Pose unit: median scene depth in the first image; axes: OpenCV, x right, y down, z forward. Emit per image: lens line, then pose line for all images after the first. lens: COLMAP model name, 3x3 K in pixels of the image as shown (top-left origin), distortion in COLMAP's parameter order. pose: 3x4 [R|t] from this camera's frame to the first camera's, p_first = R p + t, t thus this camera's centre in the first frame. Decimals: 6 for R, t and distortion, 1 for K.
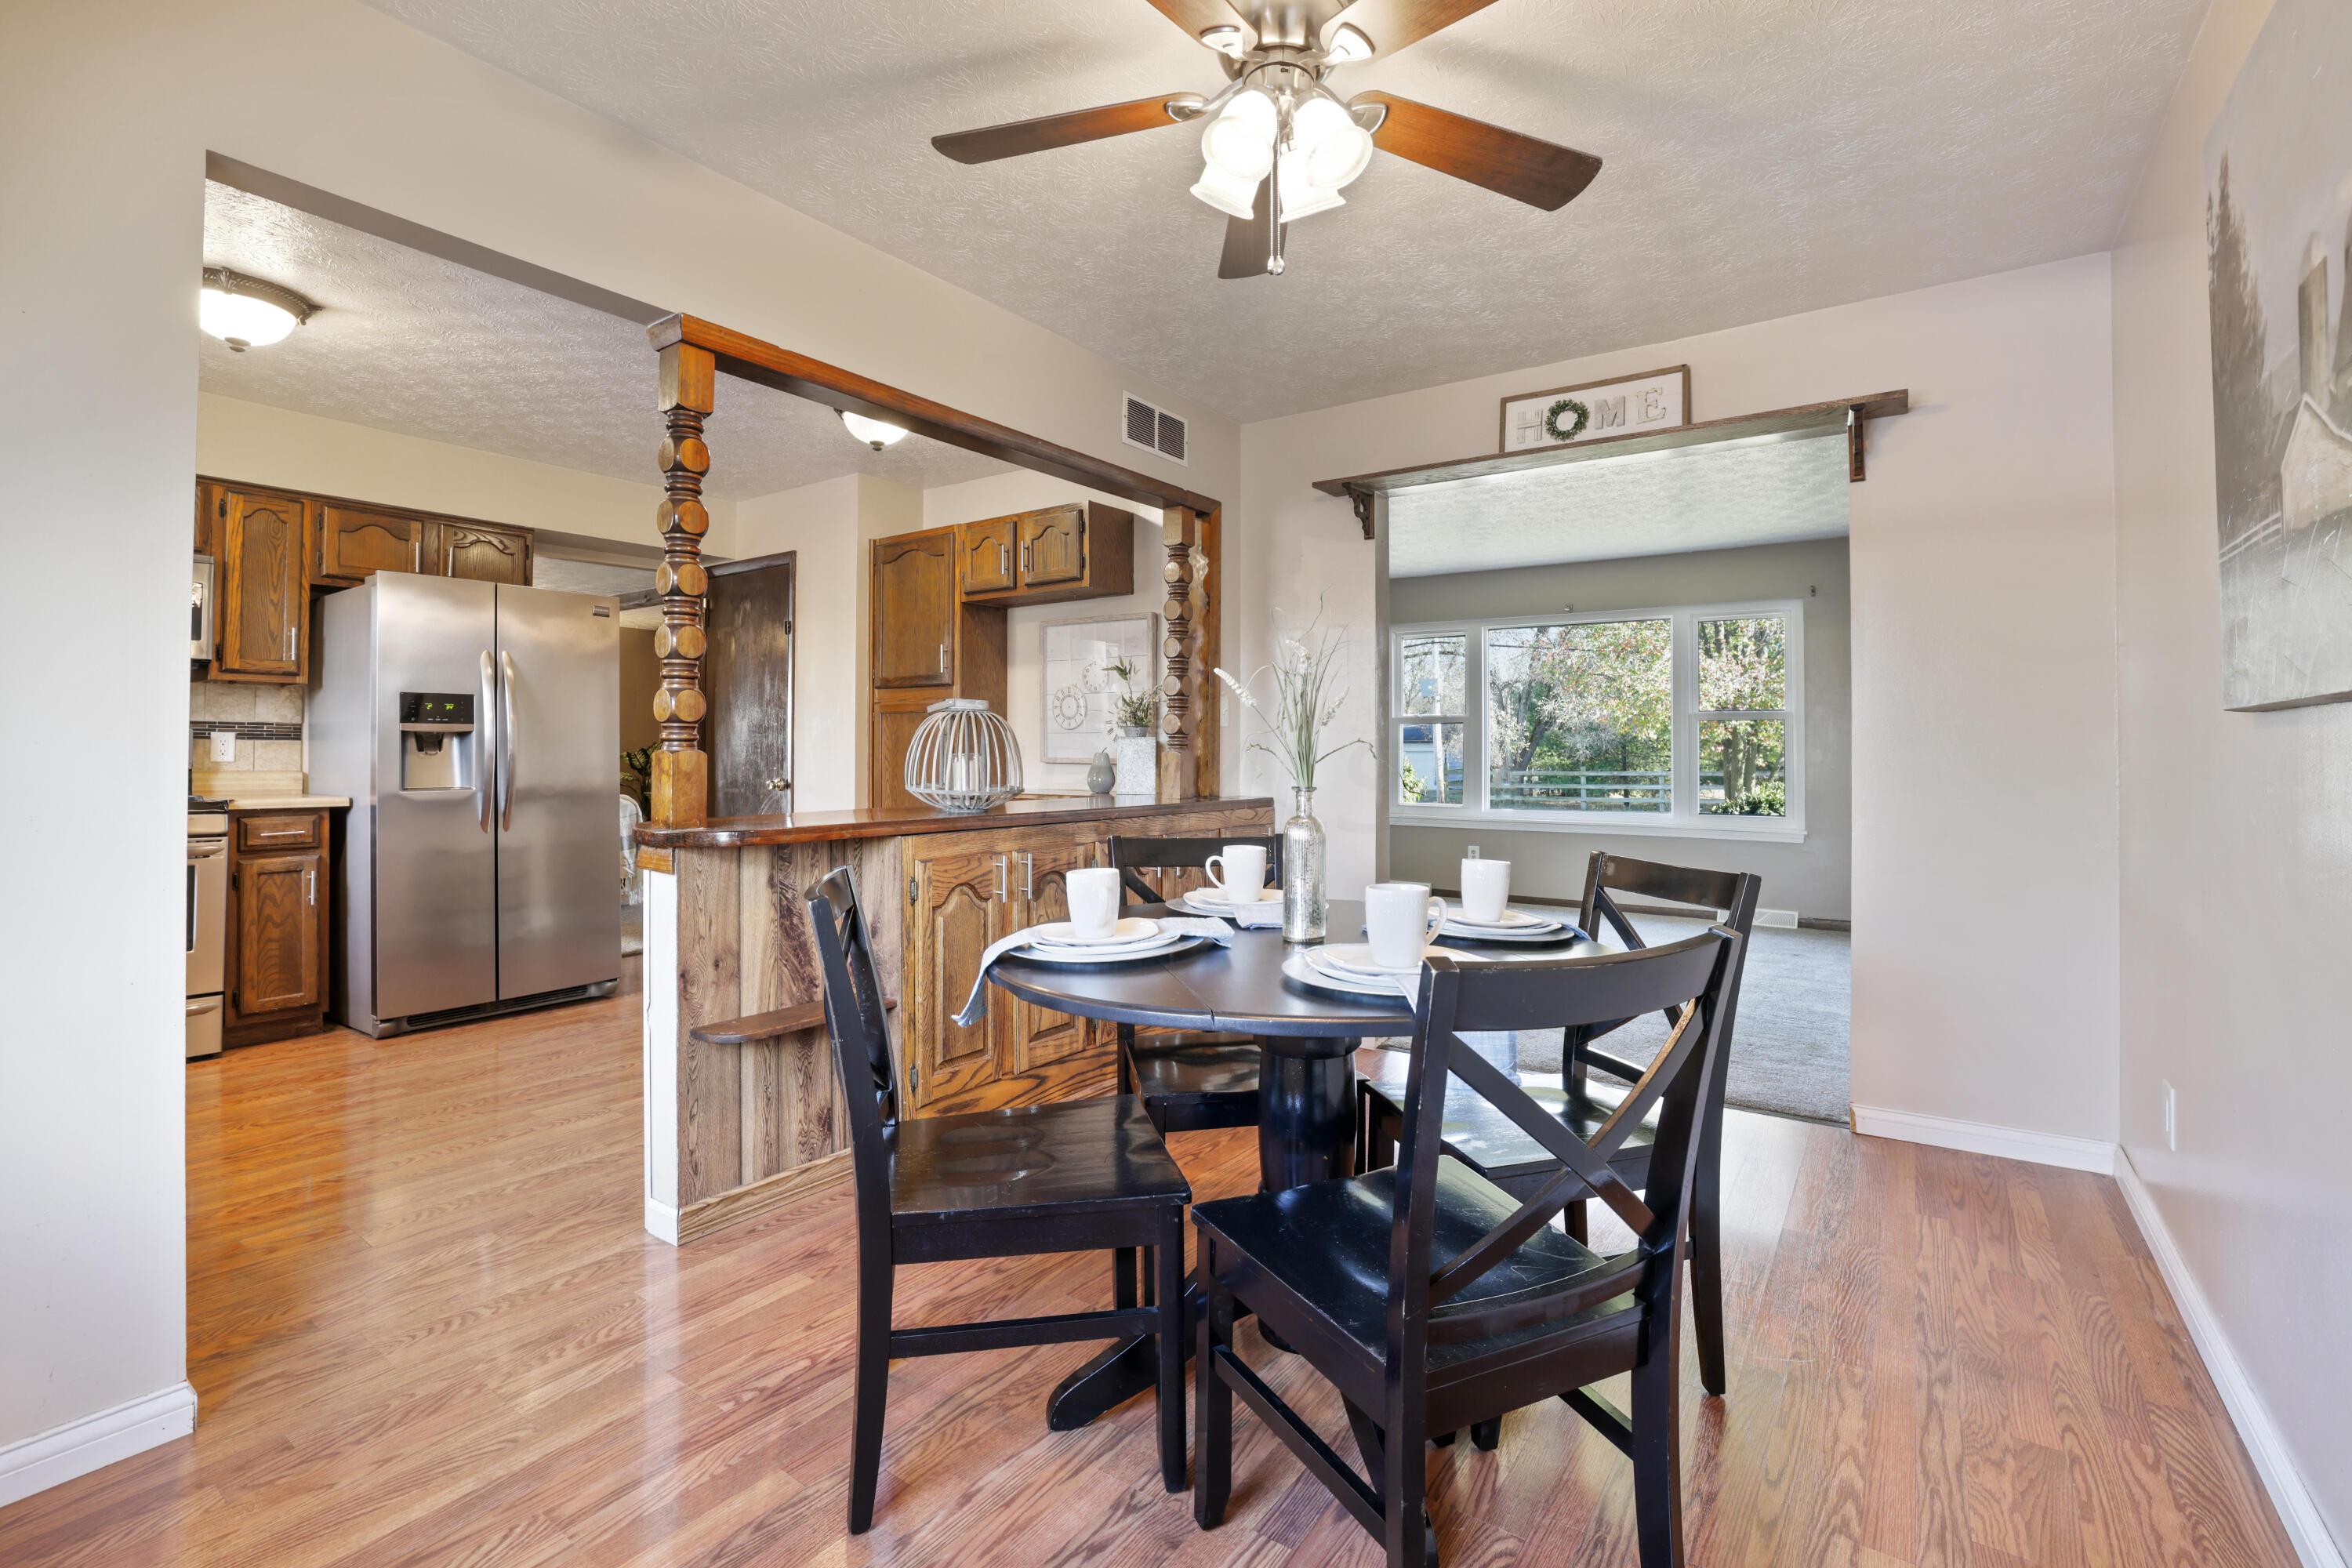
lens RADIAL K [[1031.9, 0, 1173.9], [0, 1031.9, 735.1], [0, 0, 1]] dist [-0.049429, 0.018374]
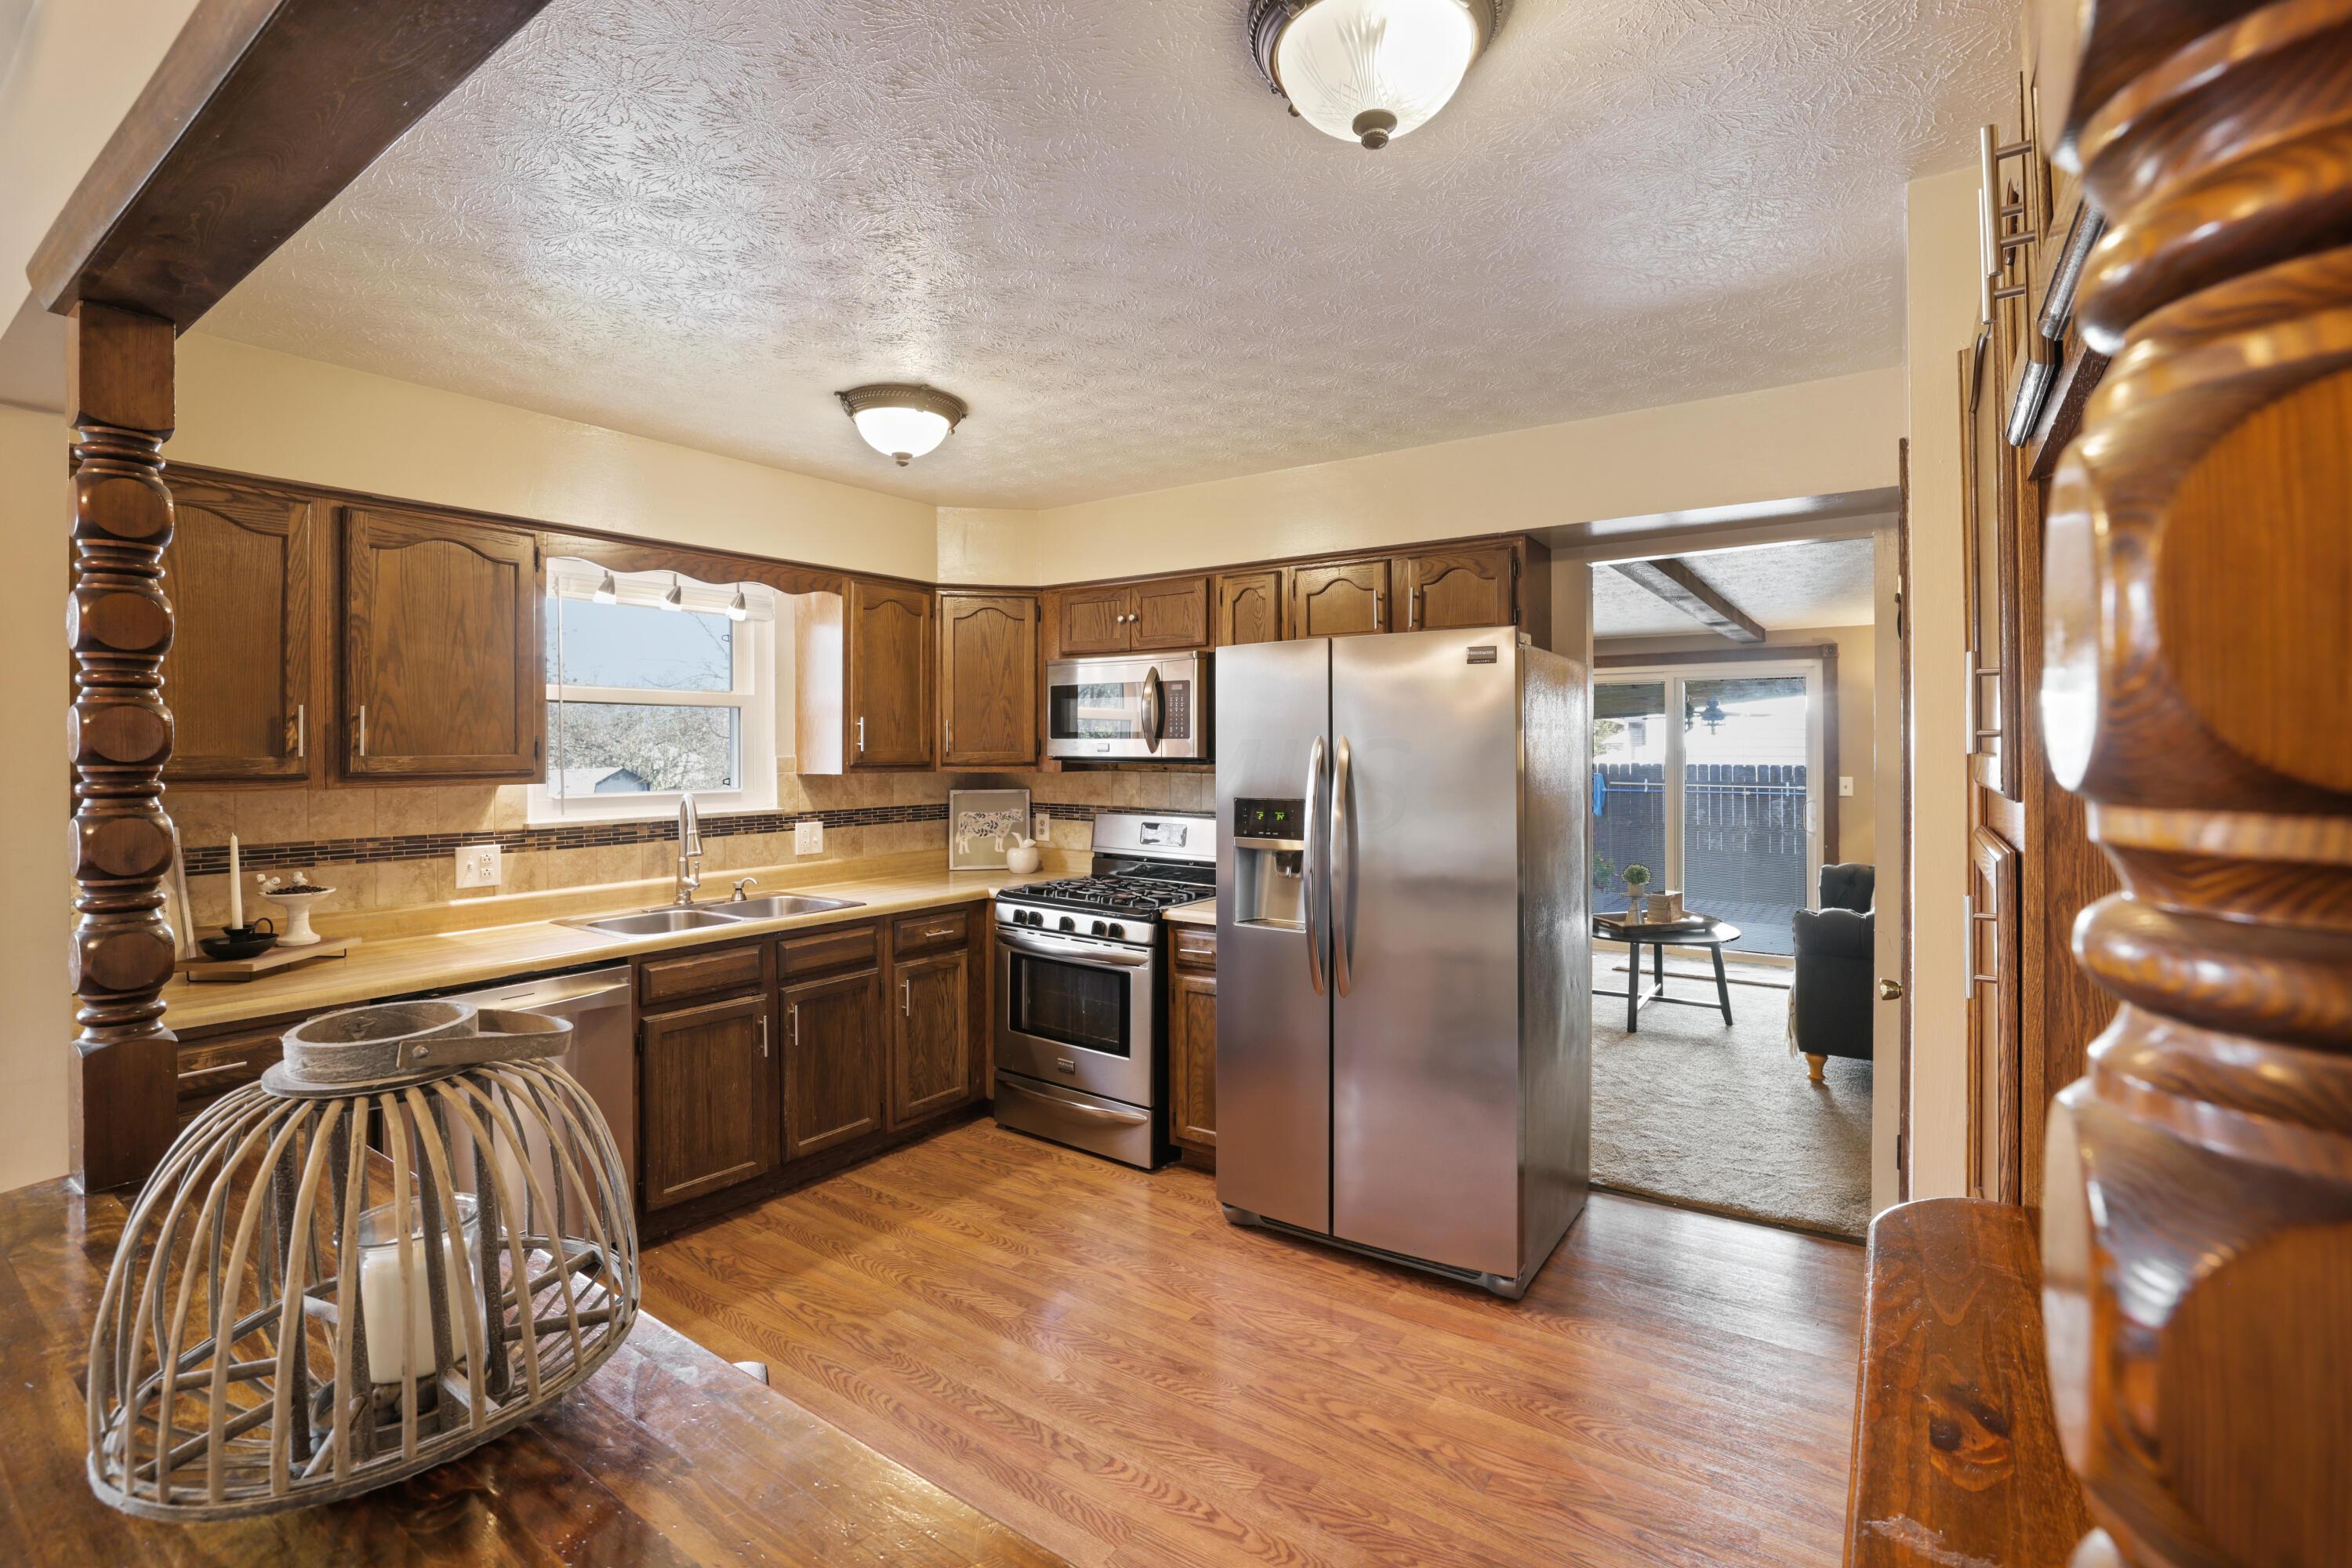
lens RADIAL K [[1053.1, 0, 1184.6], [0, 1053.1, 749.5], [0, 0, 1]] dist [-0.046557, 0.019279]
pose [[0.015485, -0.002982, -0.999876, 0.052320], [0.017793, 0.999838, -0.002707, -0.075945], [0.999722, -0.017749, 0.015535, 0.917491]]
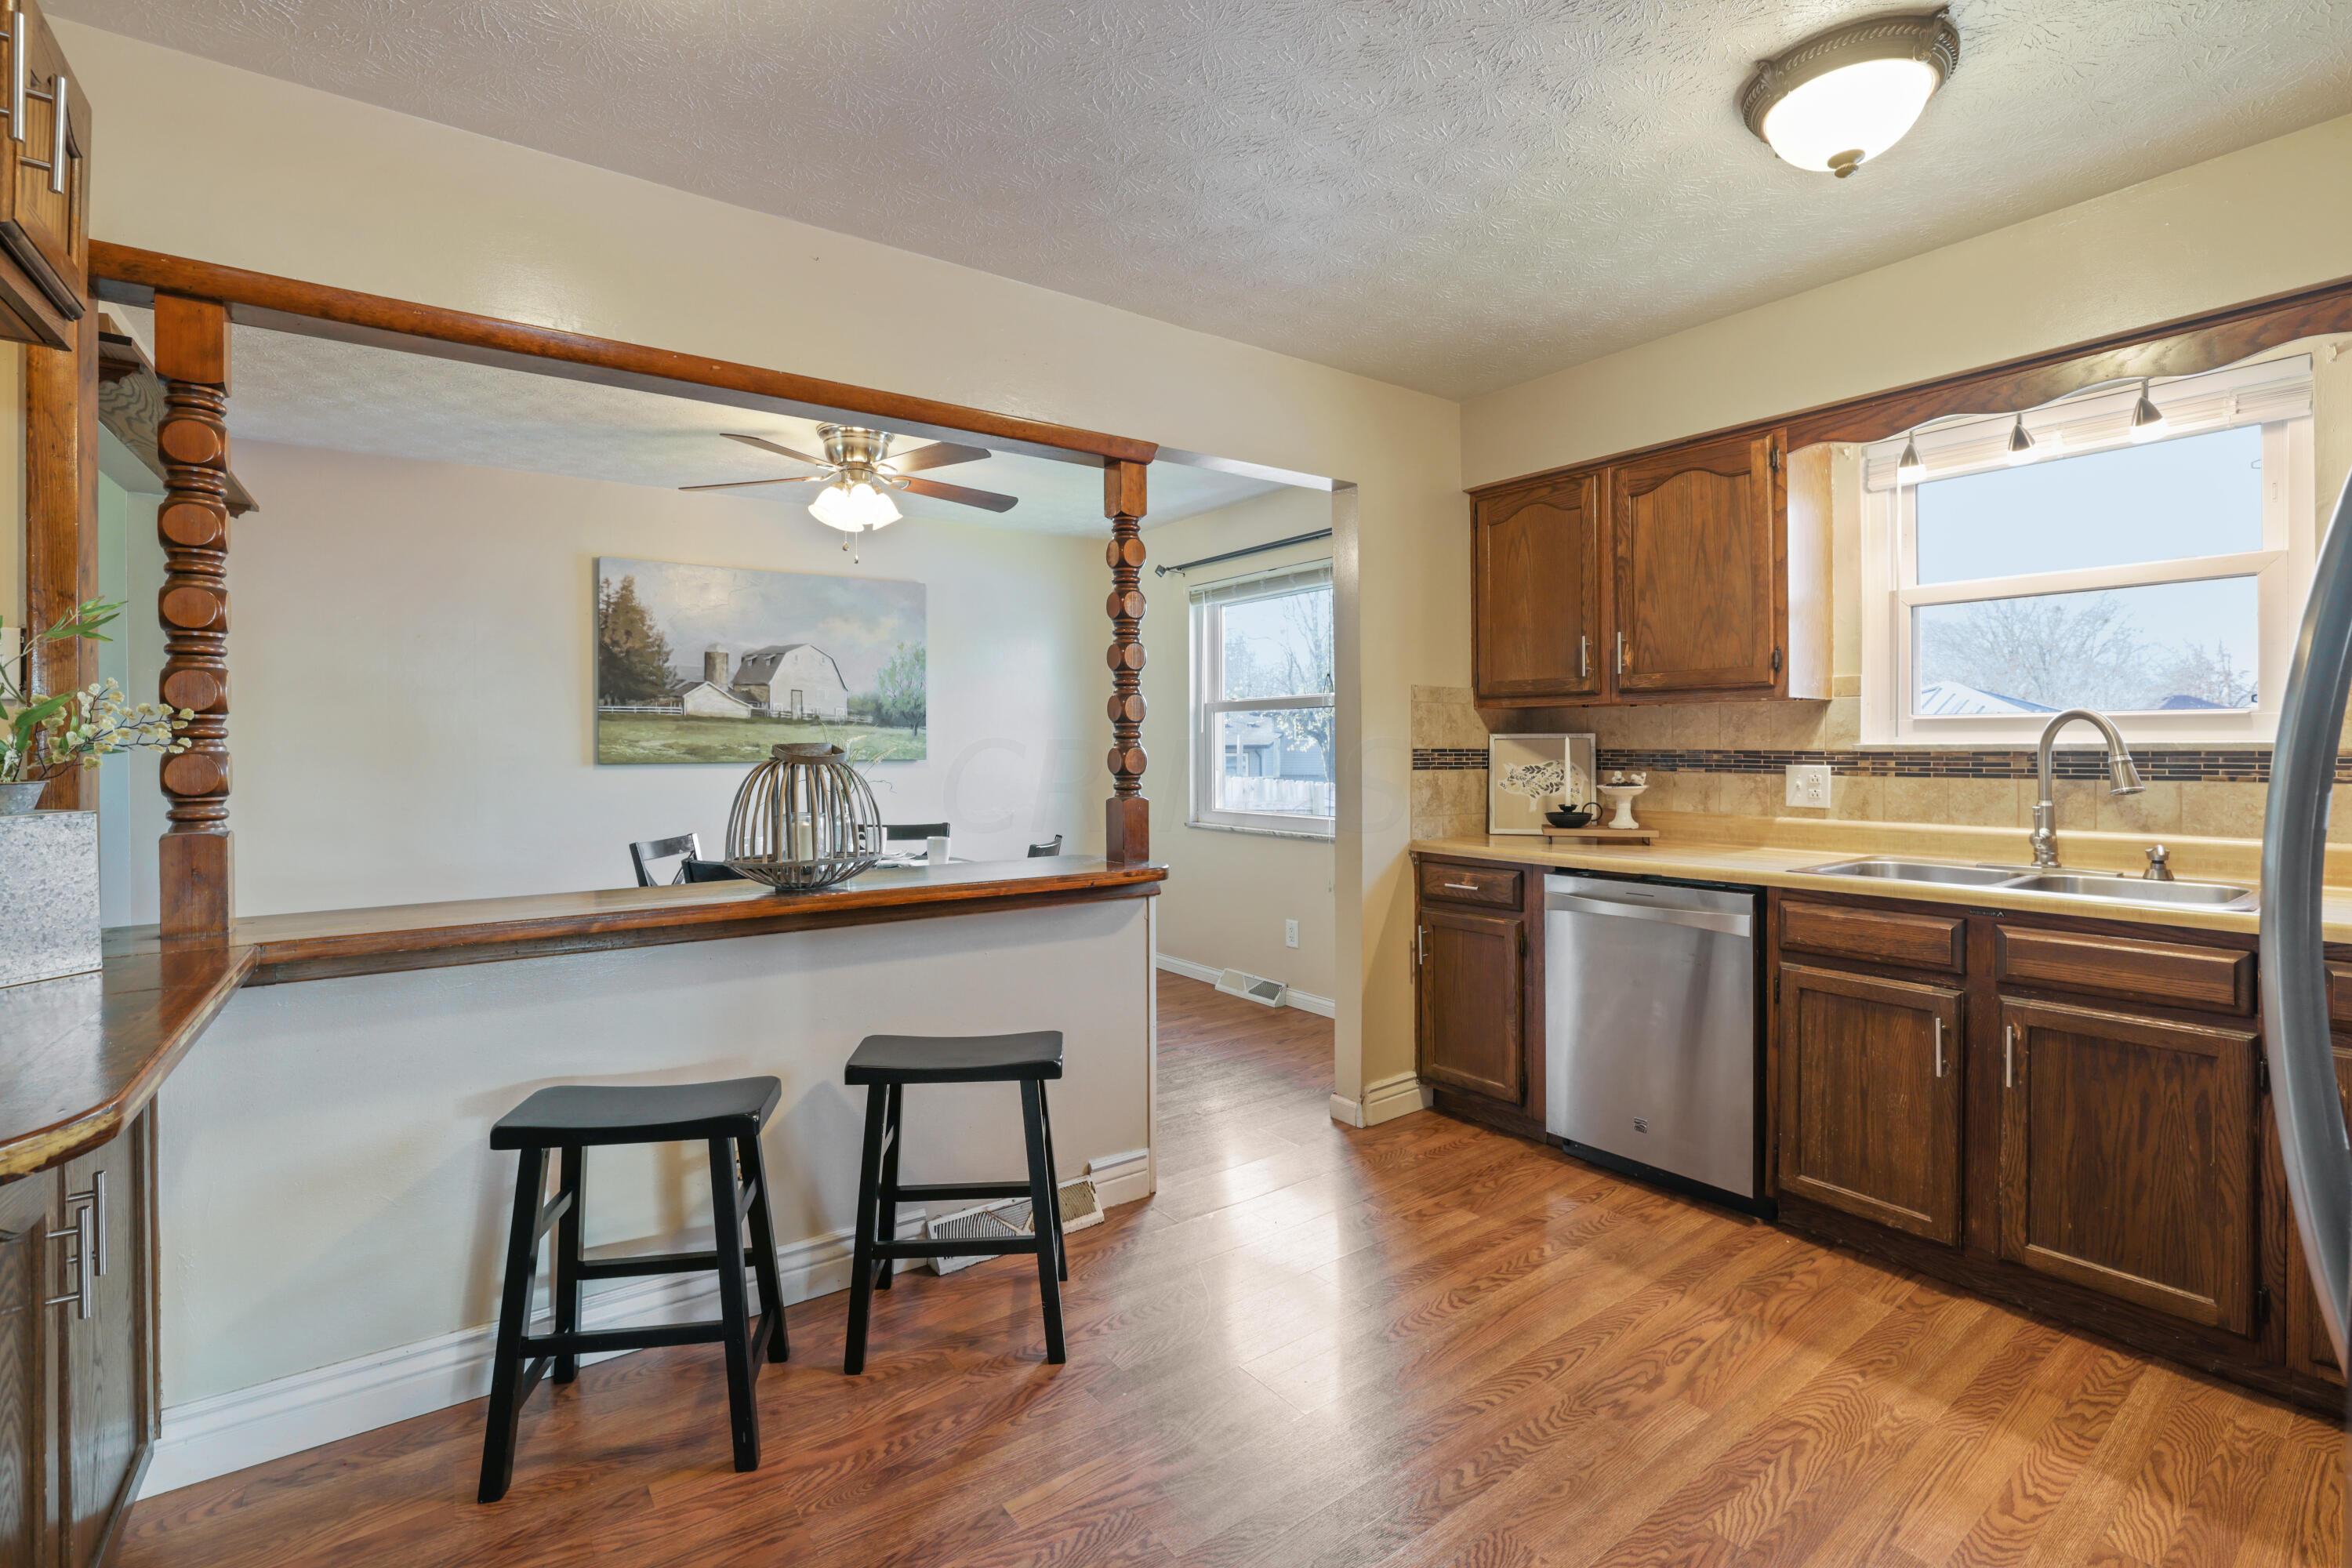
lens RADIAL K [[1053.1, 0, 1184.6], [0, 1053.1, 749.5], [0, 0, 1]] dist [-0.046557, 0.019279]
pose [[-0.951643, -0.000740, 0.307204, -0.547187], [-0.002769, 0.999977, -0.006169, -0.019181], [-0.307192, -0.006722, -0.951624, 1.265477]]
